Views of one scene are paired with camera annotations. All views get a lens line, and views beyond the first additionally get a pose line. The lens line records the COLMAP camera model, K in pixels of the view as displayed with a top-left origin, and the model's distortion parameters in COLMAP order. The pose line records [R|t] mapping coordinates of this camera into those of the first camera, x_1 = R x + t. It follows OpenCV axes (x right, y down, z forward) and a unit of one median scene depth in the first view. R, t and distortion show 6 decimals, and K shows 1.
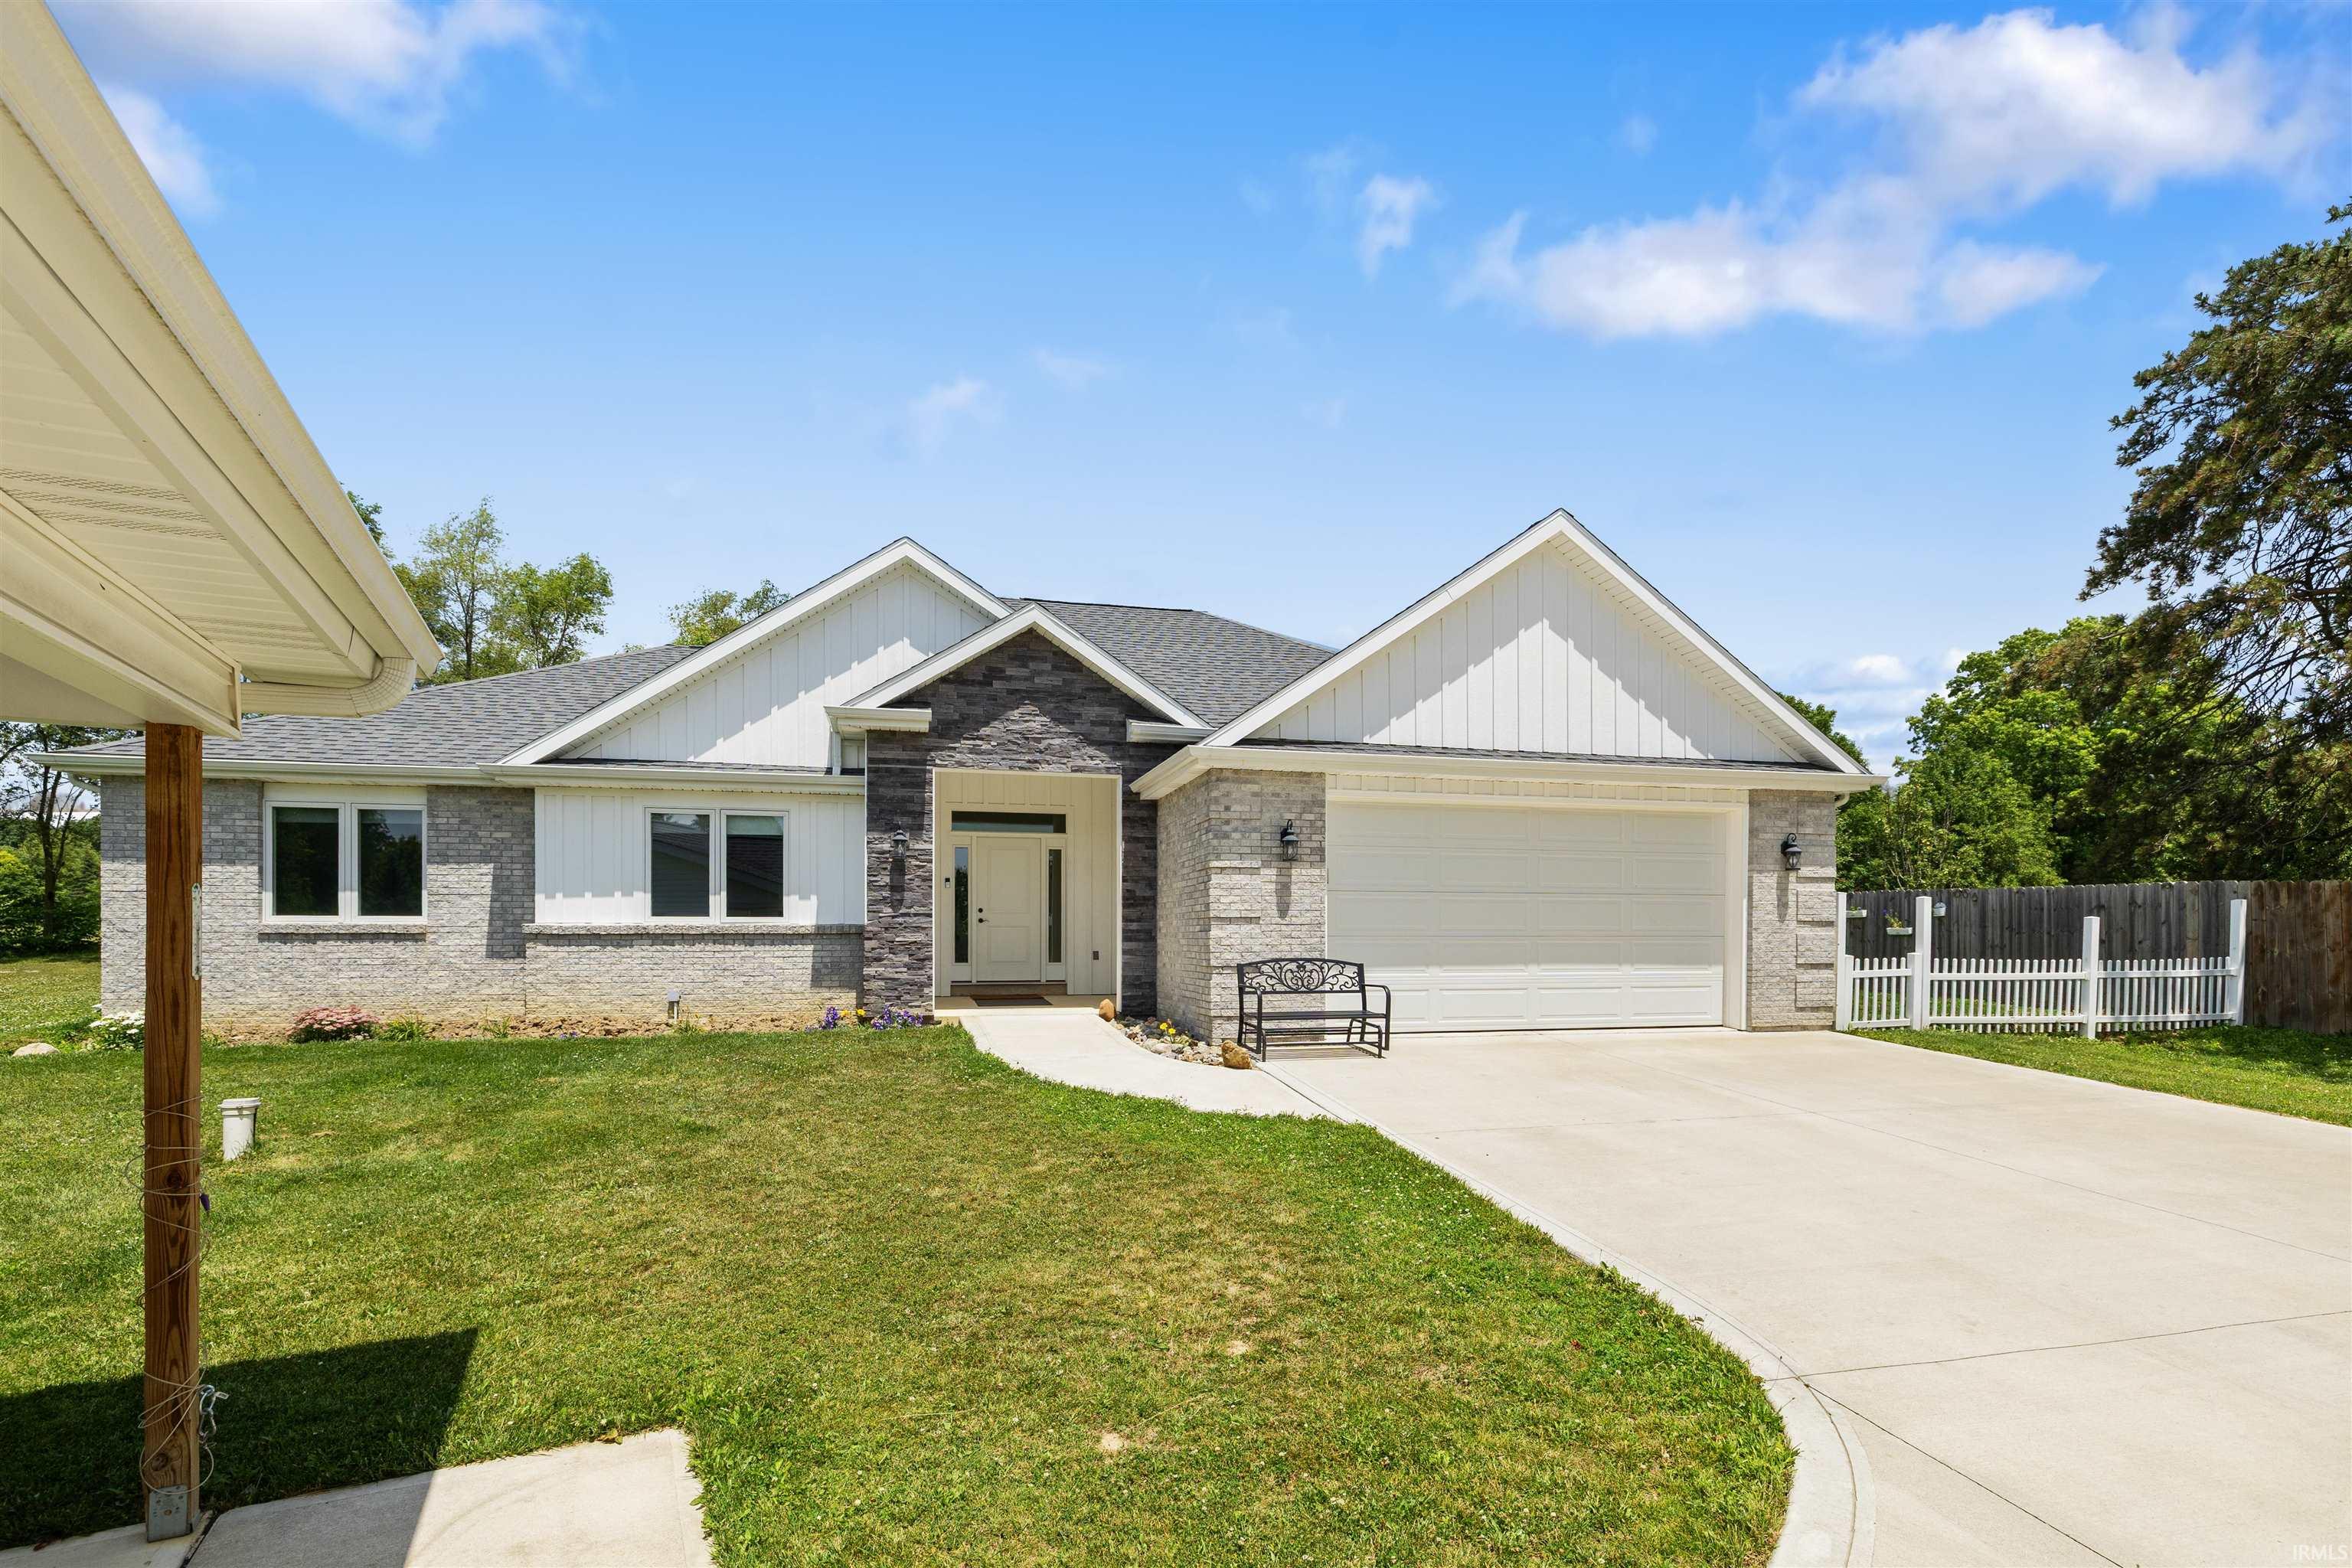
lens RADIAL K [[1042.3, 0, 1184.5], [0, 1042.3, 934.7], [0, 0, 1]] dist [-0.004136, 0.001701]
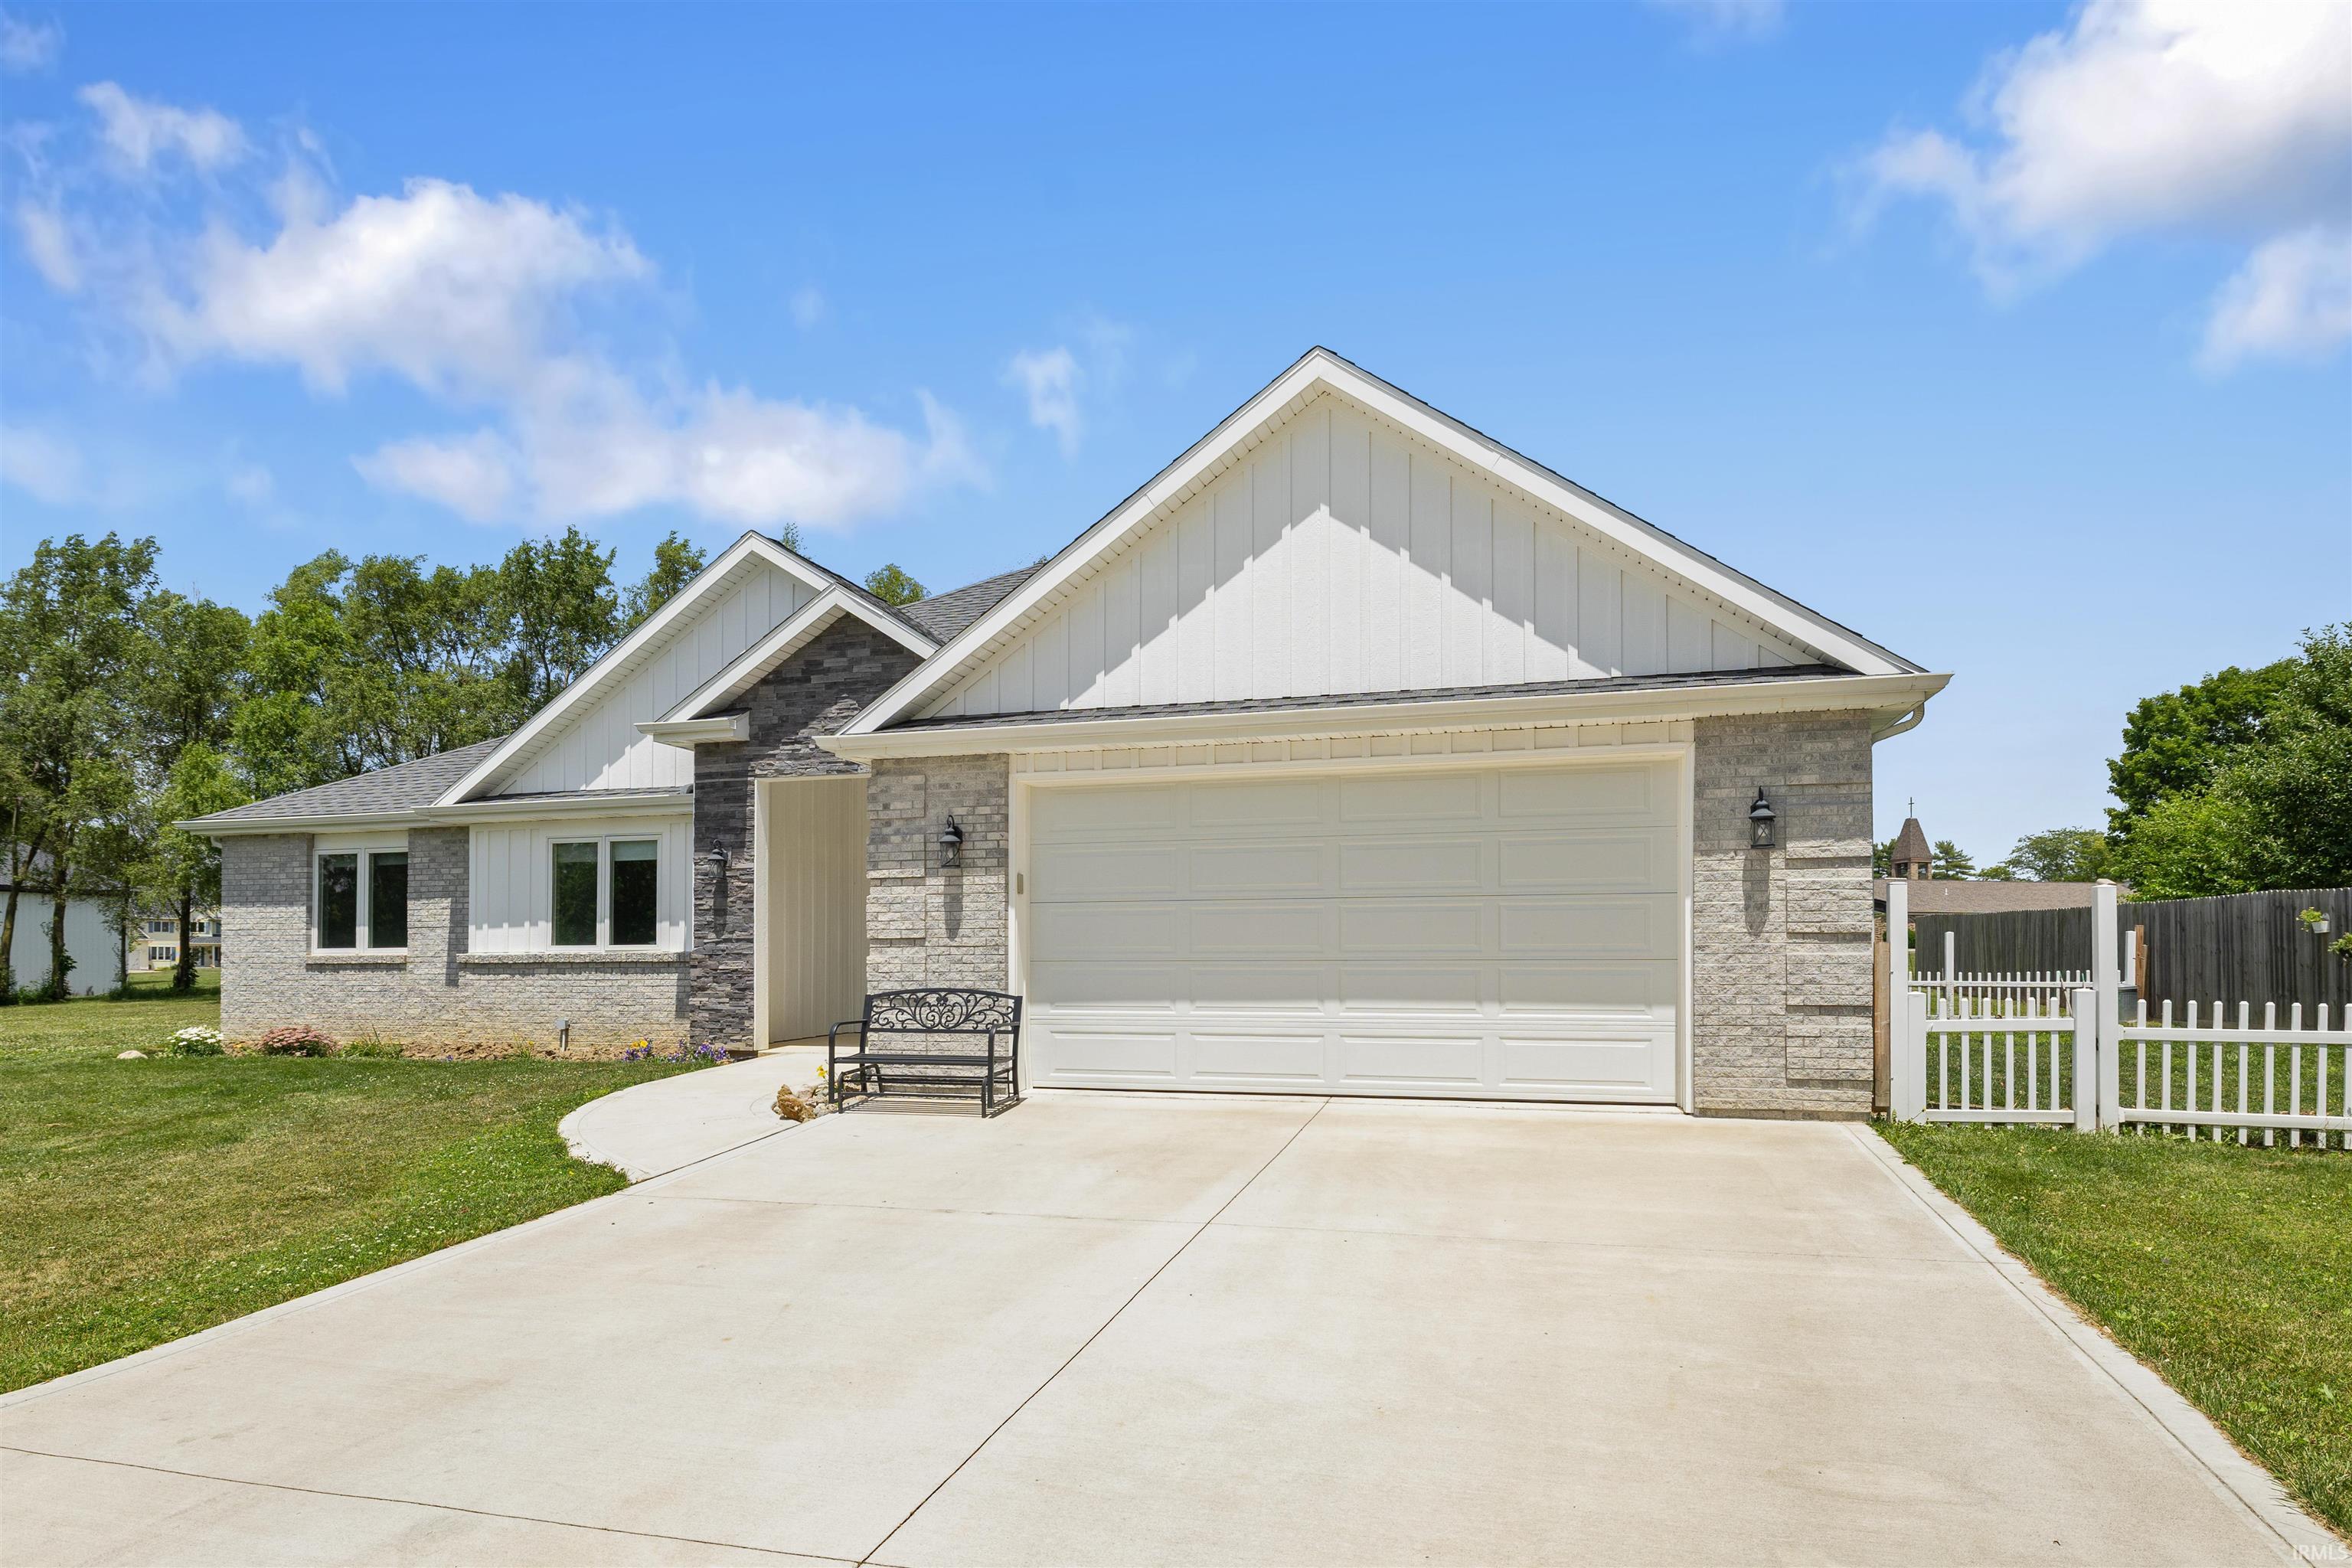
lens RADIAL K [[1382.5, 0, 1270.7], [0, 1382.5, 936.2], [0, 0, 1]] dist [-0.002114, -0.002747]
pose [[0.866893, -0.014104, -0.498295, 0.777756], [0.002435, 0.999708, -0.024060, 0.007472], [0.498488, 0.019644, 0.866674, 0.188163]]
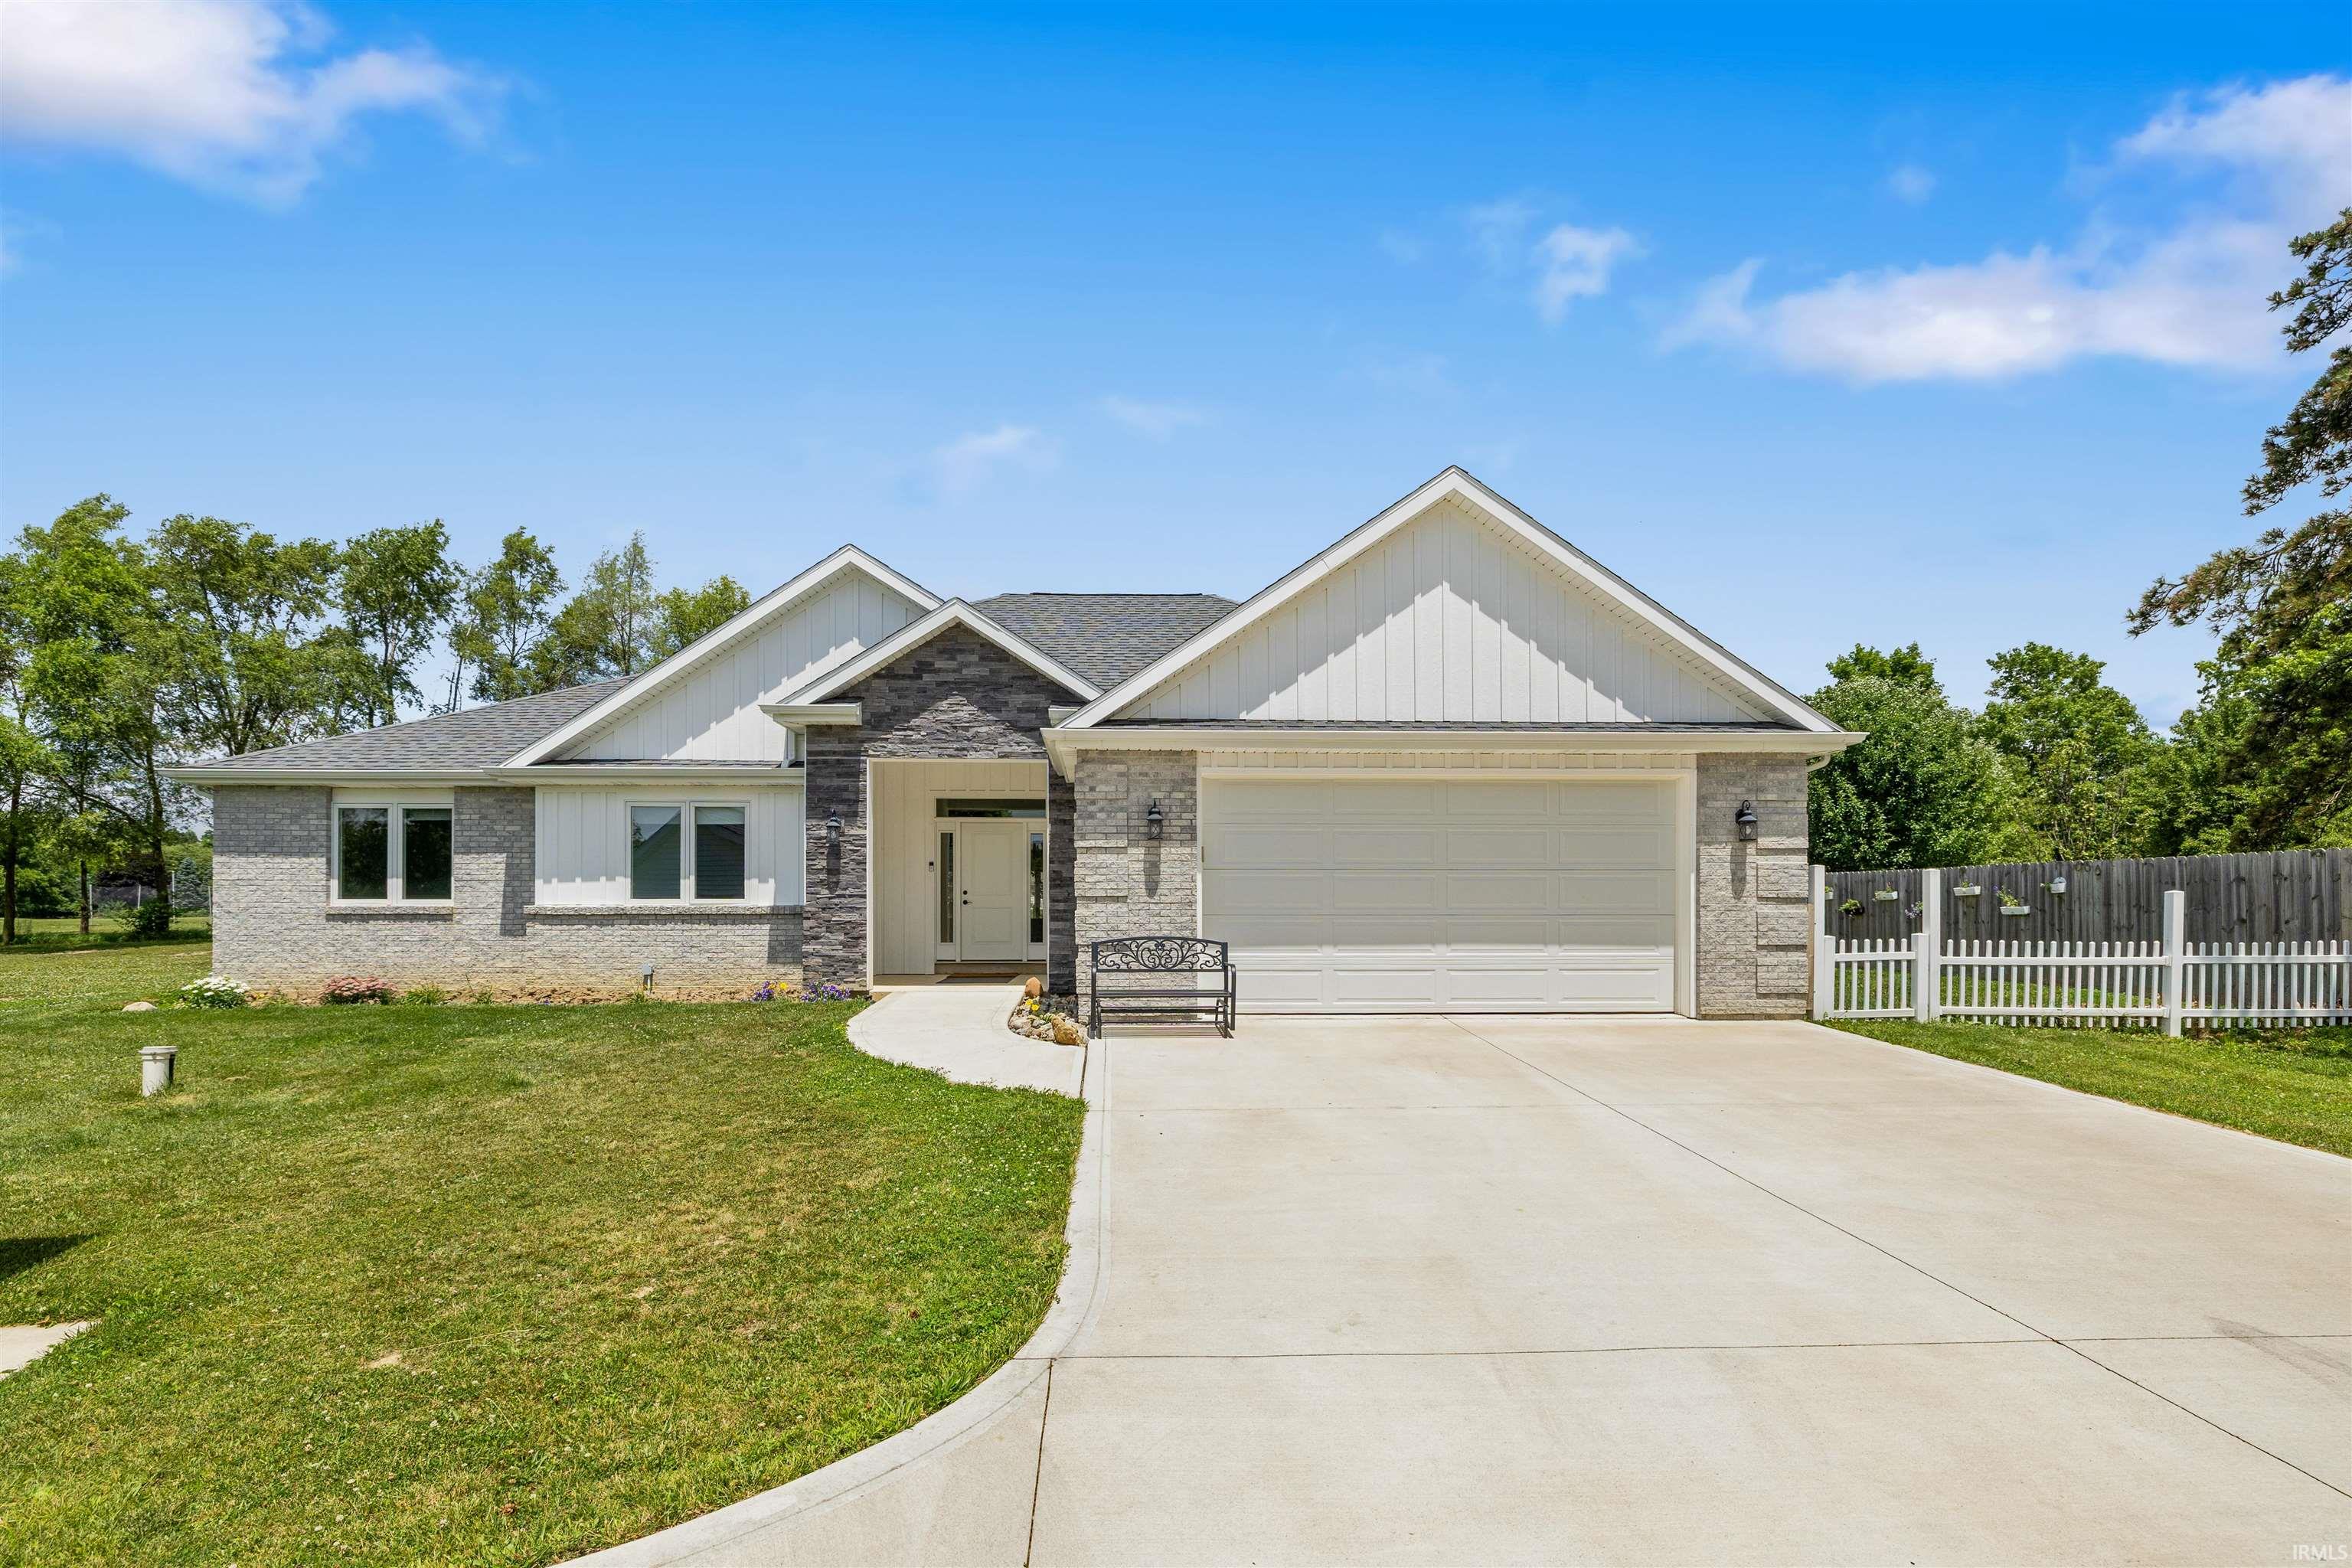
lens RADIAL K [[1042.3, 0, 1202.9], [0, 1042.3, 906.2], [0, 0, 1]] dist [-0.004136, 0.001701]
pose [[0.980388, -0.003769, -0.197043, 0.317291], [0.001188, 0.999912, -0.013217, 0.006032], [0.197076, 0.012724, 0.980306, 0.025042]]
